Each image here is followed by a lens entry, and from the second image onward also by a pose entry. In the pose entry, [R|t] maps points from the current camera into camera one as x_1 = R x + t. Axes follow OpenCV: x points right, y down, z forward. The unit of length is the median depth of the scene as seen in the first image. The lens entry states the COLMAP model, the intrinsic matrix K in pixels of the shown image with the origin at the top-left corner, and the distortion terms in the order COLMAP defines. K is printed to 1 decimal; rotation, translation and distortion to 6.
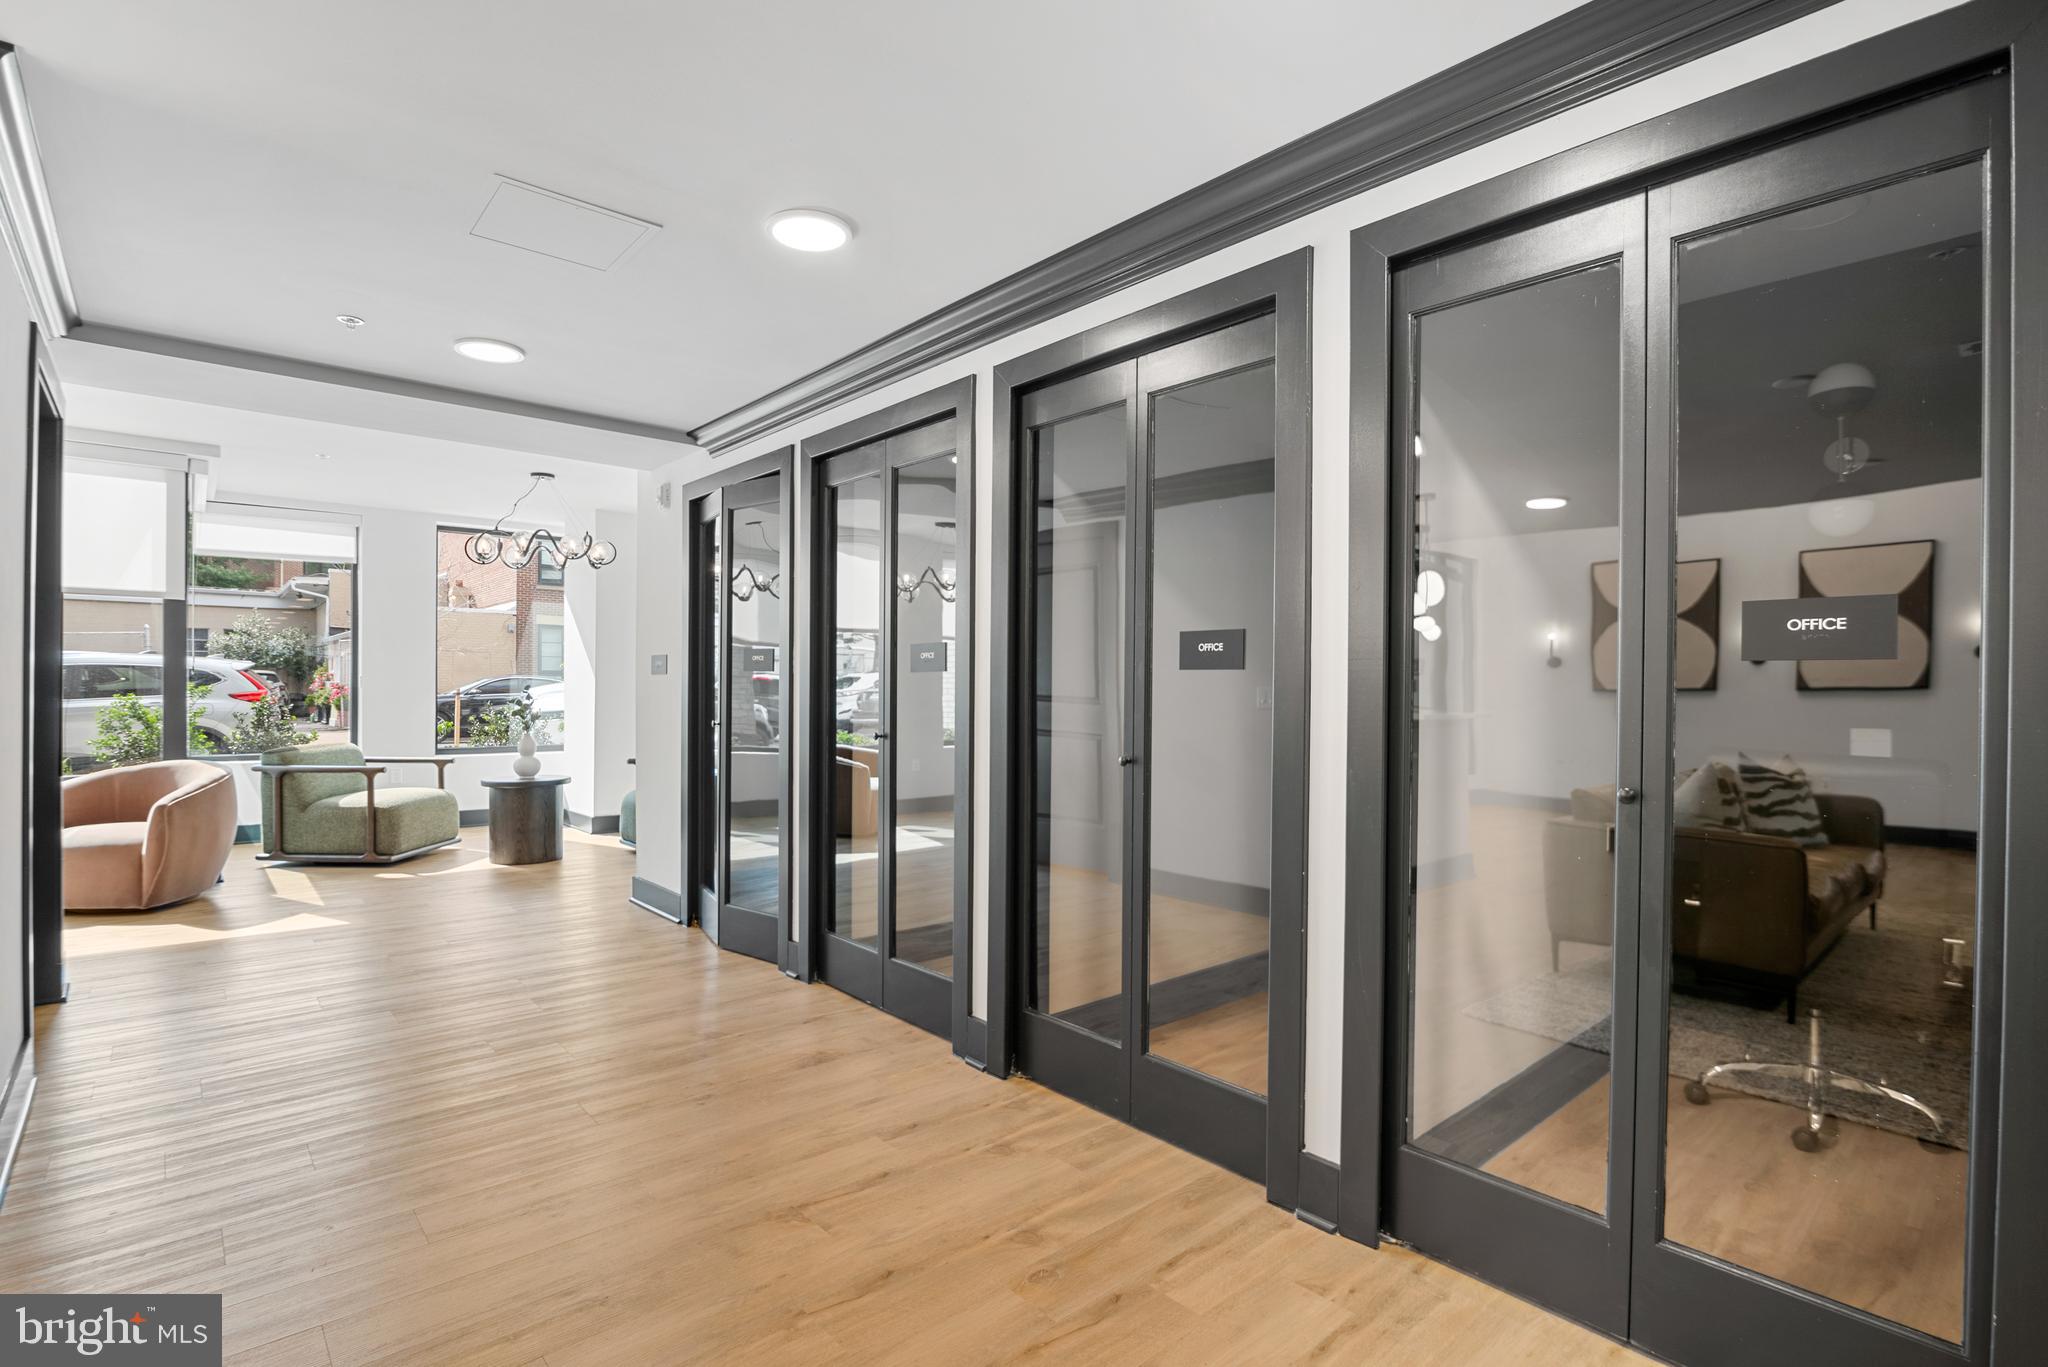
lens RADIAL K [[1011.1, 0, 1023.8], [0, 1011.1, 681.3], [0, 0, 1]] dist [-0.023245, 0.002152]
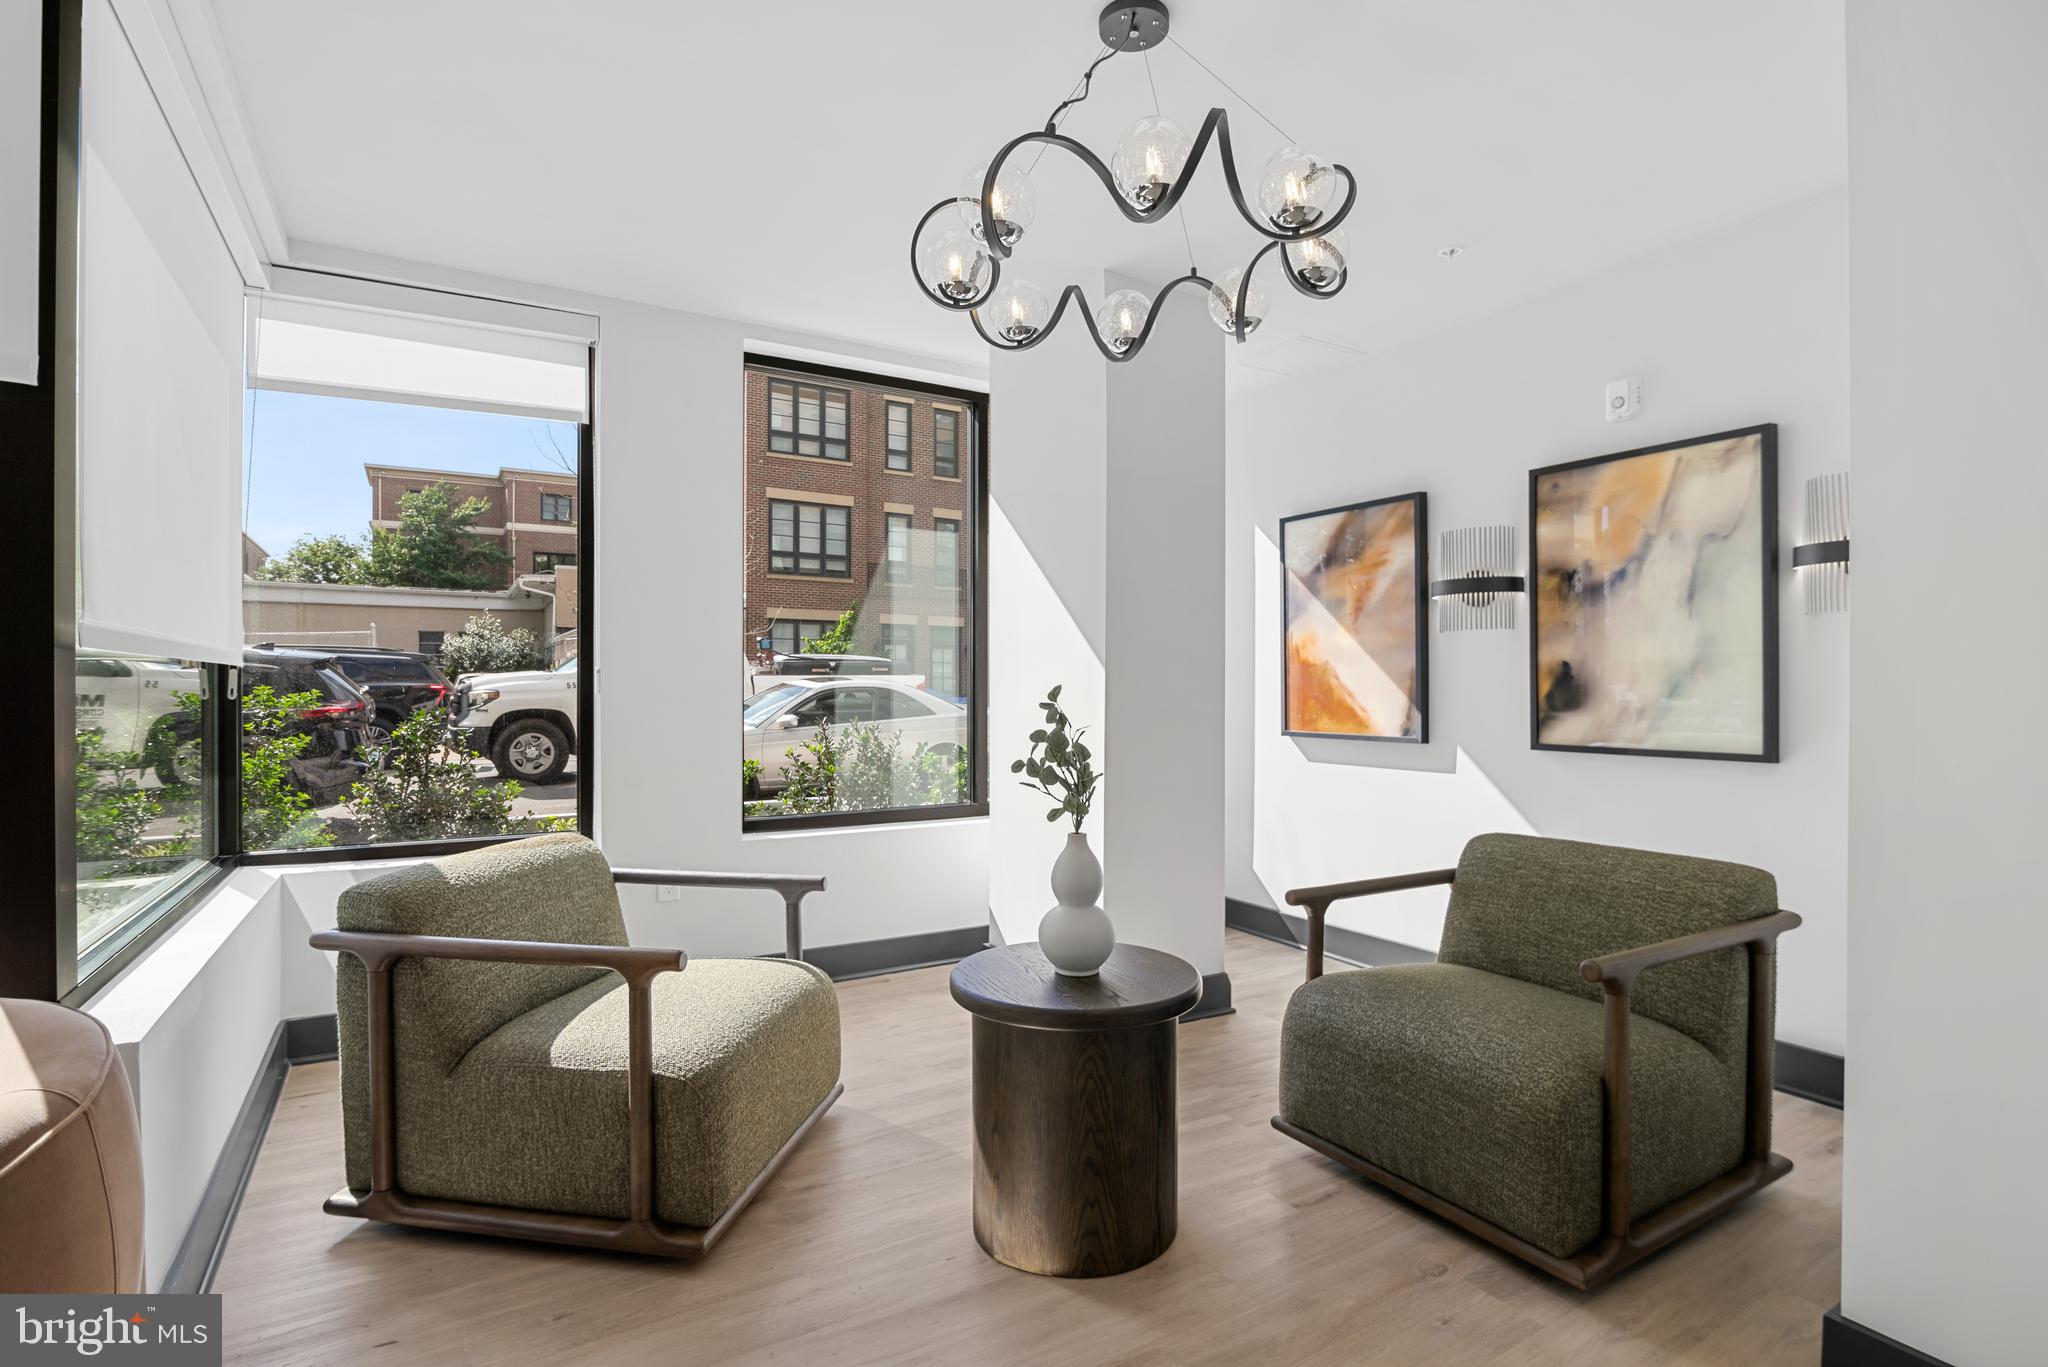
lens RADIAL K [[1011.1, 0, 1025.5], [0, 1011.1, 686.8], [0, 0, 1]] dist [-0.023245, 0.002152]
pose [[0.984976, -0.004929, -0.172619, -0.470805], [0.005824, 0.999972, 0.004676, 0.001642], [0.172591, -0.005611, 0.984978, 0.699257]]
